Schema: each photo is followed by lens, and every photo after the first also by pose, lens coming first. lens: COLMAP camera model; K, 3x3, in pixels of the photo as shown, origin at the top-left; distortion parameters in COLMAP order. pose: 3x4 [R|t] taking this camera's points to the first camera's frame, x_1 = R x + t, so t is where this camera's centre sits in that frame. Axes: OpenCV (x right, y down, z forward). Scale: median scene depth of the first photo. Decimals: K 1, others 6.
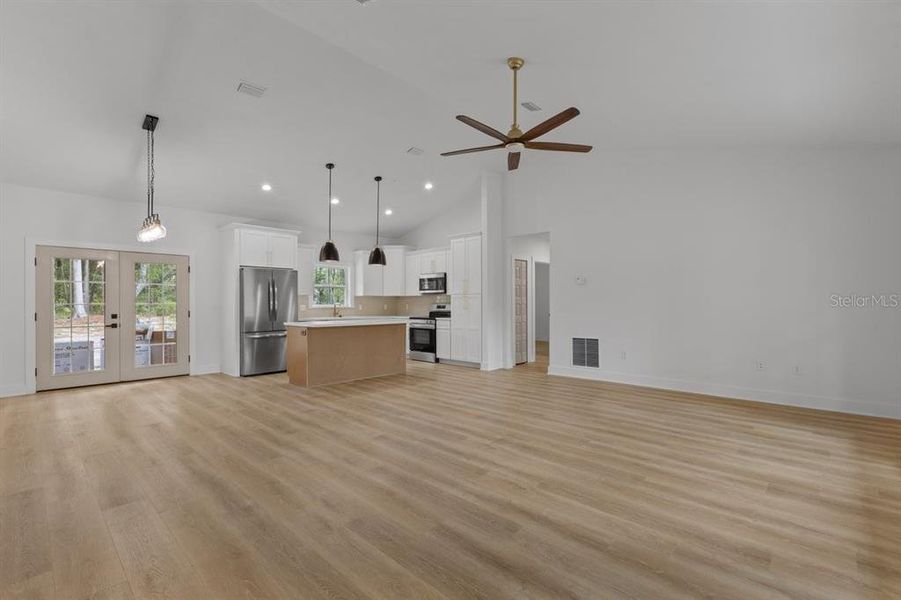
lens RADIAL K [[403.0, 0, 453.2], [0, 403.0, 305.2], [0, 0, 1]] dist [-0.003310, 0.000589]
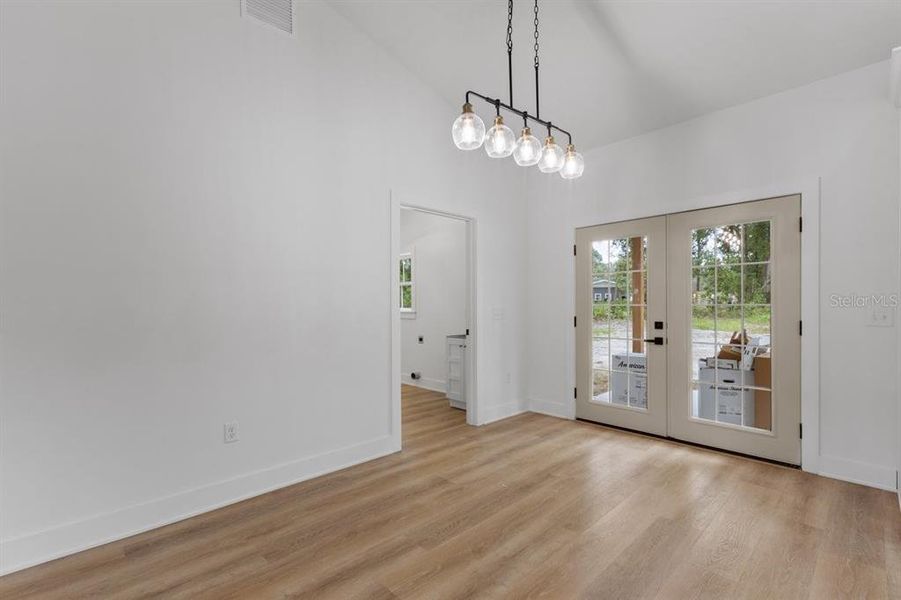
lens RADIAL K [[403.0, 0, 448.9], [0, 403.0, 304.2], [0, 0, 1]] dist [-0.003310, 0.000589]
pose [[-0.039111, -0.004546, -0.999225, -0.205139], [-0.004337, 0.999981, -0.004380, -0.000153], [0.999225, 0.004162, -0.039130, 0.636410]]
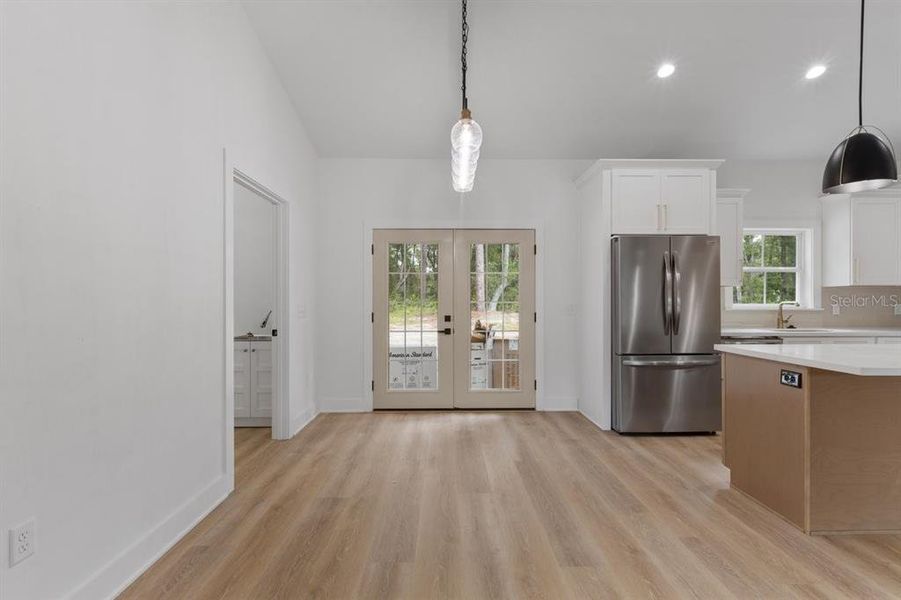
lens RADIAL K [[403.0, 0, 457.7], [0, 403.0, 302.3], [0, 0, 1]] dist [-0.003310, 0.000589]
pose [[0.707587, 0.002555, -0.706622, -0.277120], [-0.005135, 0.999986, -0.001526, -0.001235], [0.706608, 0.004708, 0.707590, 0.440184]]
